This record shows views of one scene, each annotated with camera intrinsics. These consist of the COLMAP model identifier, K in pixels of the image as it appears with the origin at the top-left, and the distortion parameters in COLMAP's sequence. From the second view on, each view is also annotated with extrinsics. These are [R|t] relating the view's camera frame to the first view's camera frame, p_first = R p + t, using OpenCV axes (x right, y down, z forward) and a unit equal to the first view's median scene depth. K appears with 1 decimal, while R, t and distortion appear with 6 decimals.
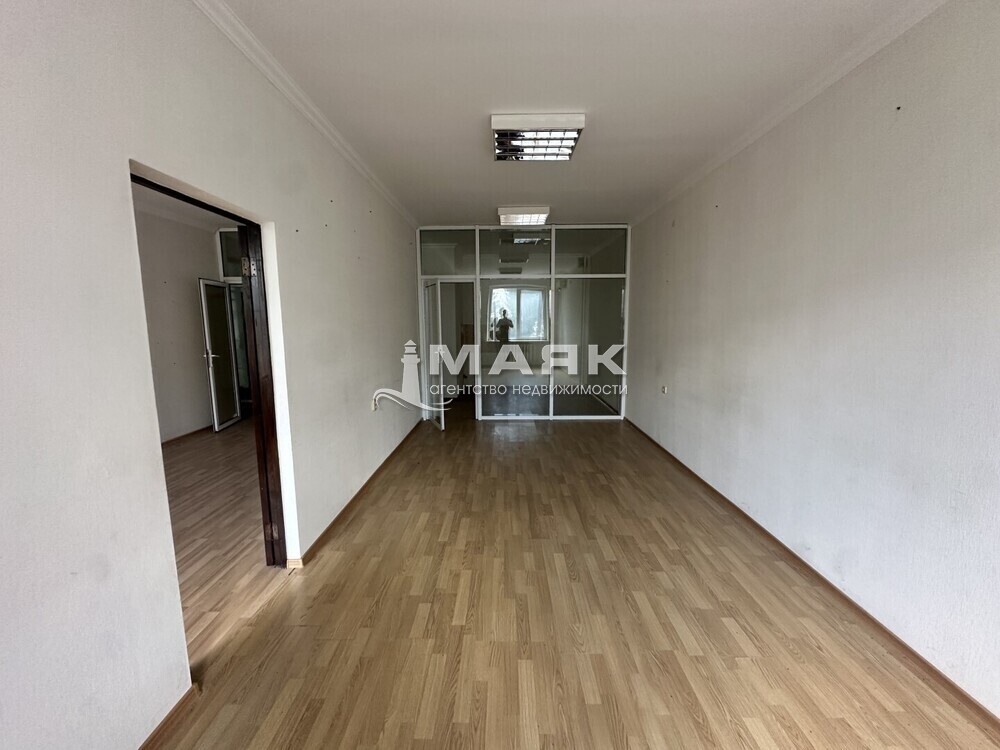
lens RADIAL K [[399.8, 0, 500.0], [0, 399.8, 374.9], [0, 0, 1]] dist [-0.008266, 0.004123]
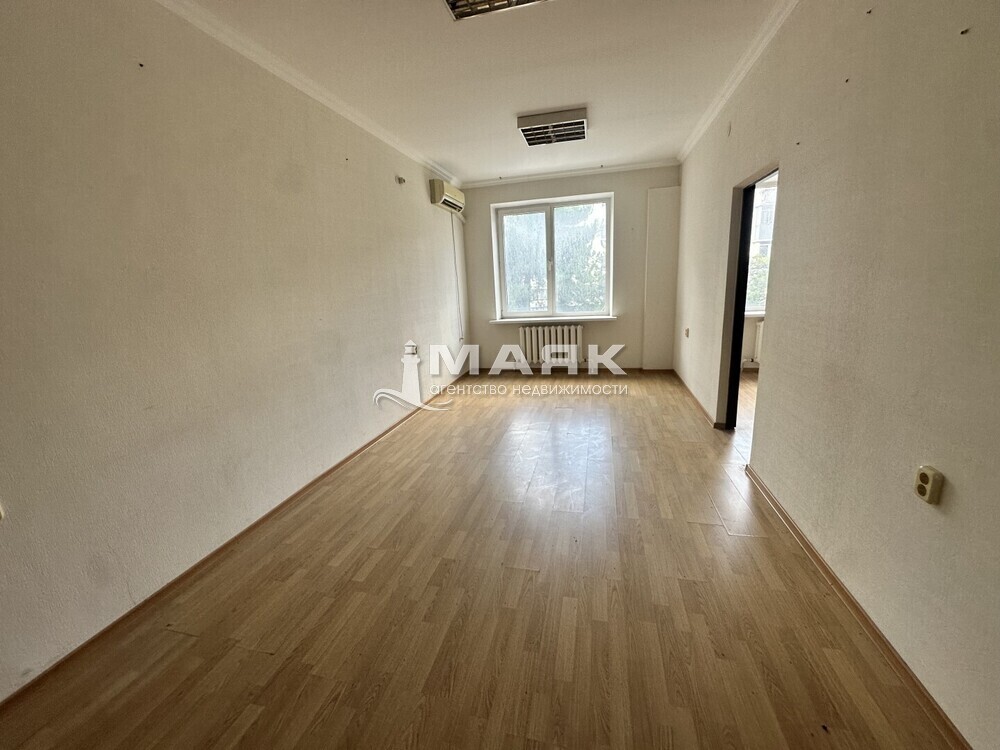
lens RADIAL K [[399.8, 0, 500.0], [0, 399.8, 374.9], [0, 0, 1]] dist [-0.008266, 0.004123]
pose [[-0.971399, -0.000371, 0.237454, -0.061262], [0.086763, 0.930300, 0.356390, -0.210491], [-0.221035, 0.366799, -0.903660, 1.768625]]
